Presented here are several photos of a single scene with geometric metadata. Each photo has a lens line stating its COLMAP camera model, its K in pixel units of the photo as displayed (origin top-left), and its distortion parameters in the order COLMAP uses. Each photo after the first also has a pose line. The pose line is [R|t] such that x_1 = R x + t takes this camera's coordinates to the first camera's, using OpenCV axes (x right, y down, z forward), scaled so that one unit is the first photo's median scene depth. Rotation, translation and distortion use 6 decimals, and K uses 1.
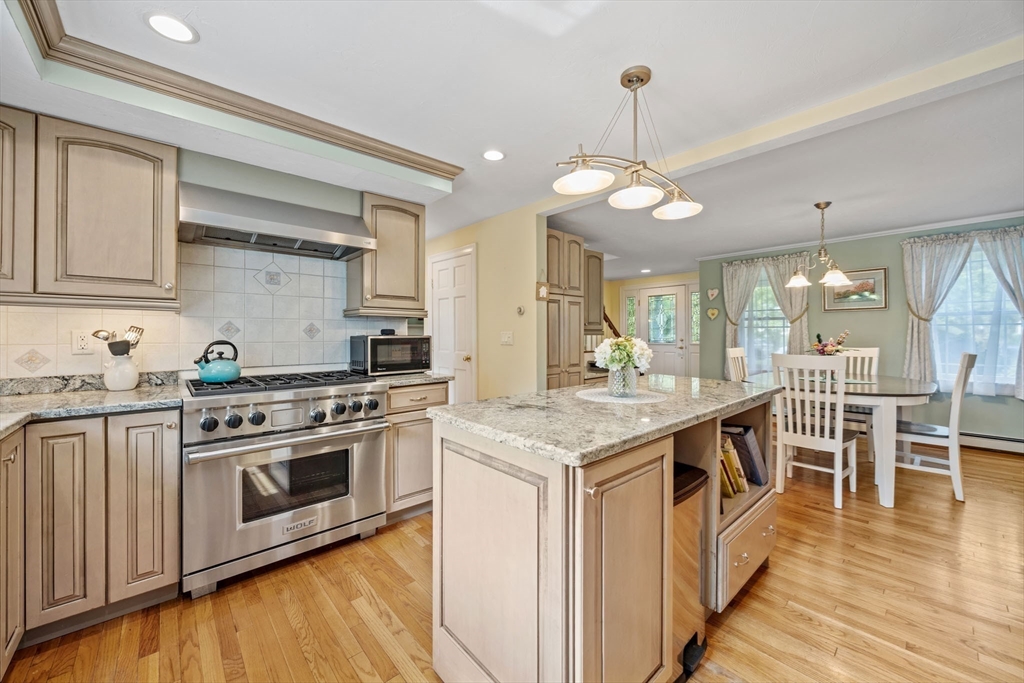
lens RADIAL K [[403.0, 0, 514.7], [0, 403.0, 332.7], [0, 0, 1]] dist [-0.012295, -0.000372]
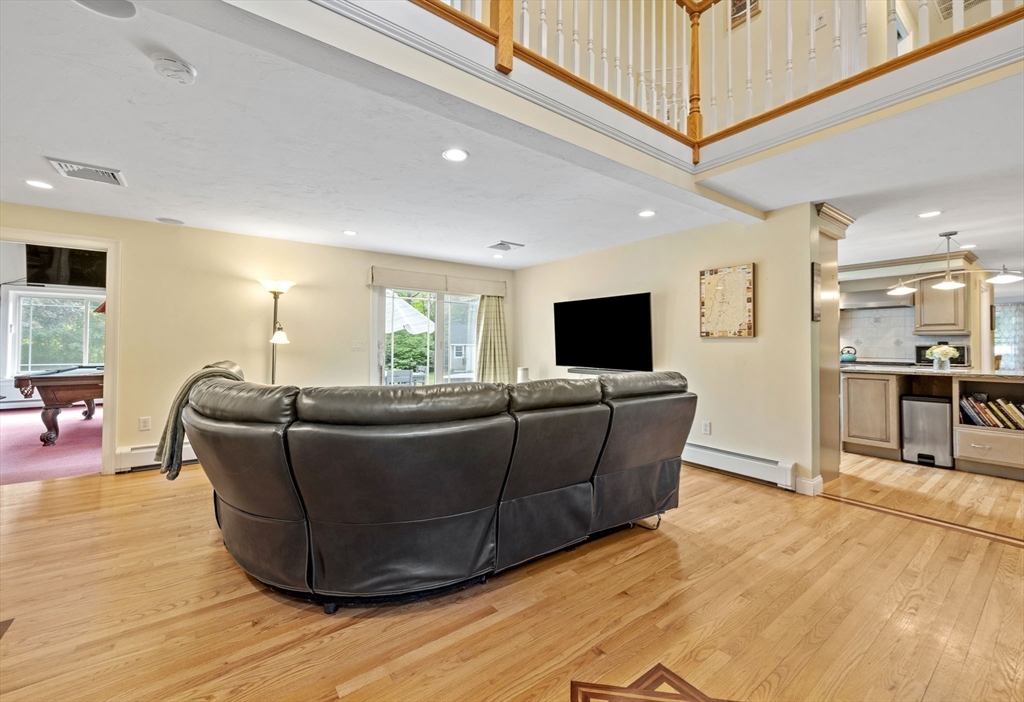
lens RADIAL K [[409.2, 0, 510.3], [0, 409.2, 345.3], [0, 0, 1]] dist [-0.012575, 0.000080]
pose [[-0.087824, -0.000330, -0.996136, 1.911026], [0.001010, 0.999999, -0.000421, 0.008091], [0.996135, -0.001043, -0.087824, -0.899775]]
